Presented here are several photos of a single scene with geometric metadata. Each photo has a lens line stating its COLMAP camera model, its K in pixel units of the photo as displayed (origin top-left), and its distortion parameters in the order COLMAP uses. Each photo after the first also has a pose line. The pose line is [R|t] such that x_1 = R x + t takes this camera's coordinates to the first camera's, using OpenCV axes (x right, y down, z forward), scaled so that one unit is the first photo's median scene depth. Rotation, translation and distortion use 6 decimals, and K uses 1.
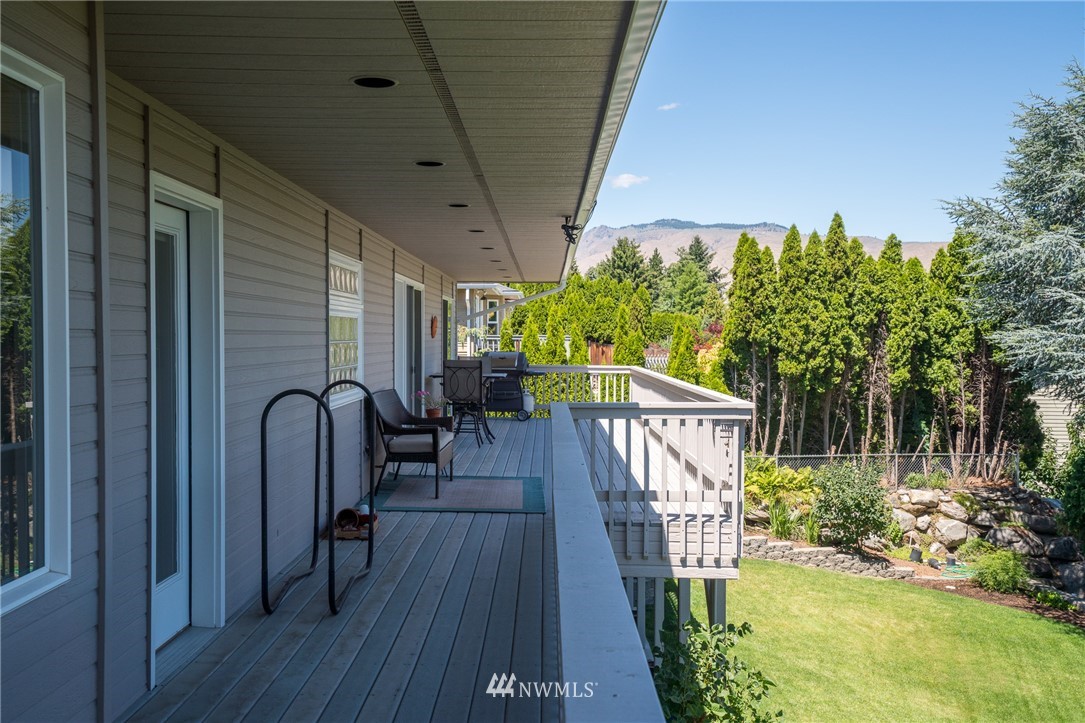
lens RADIAL K [[1031.5, 0, 542.5], [0, 1031.5, 361.5], [0, 0, 1]] dist [0.053842, -0.000541]
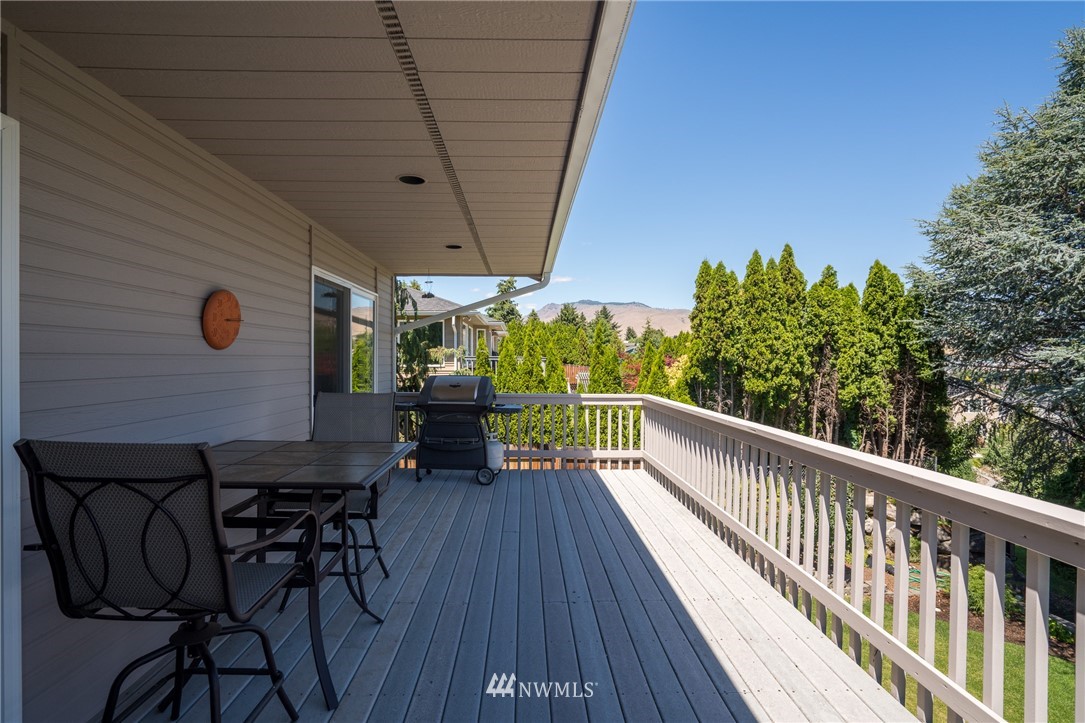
lens RADIAL K [[533.3, 0, 542.5], [0, 533.3, 361.5], [0, 0, 1]] dist [-0.048246, 0.000028]
pose [[0.999238, -0.003719, 0.038846, 0.002396], [0.004525, 0.999776, -0.020669, -0.008062], [-0.038761, 0.020829, 0.999031, 0.464167]]
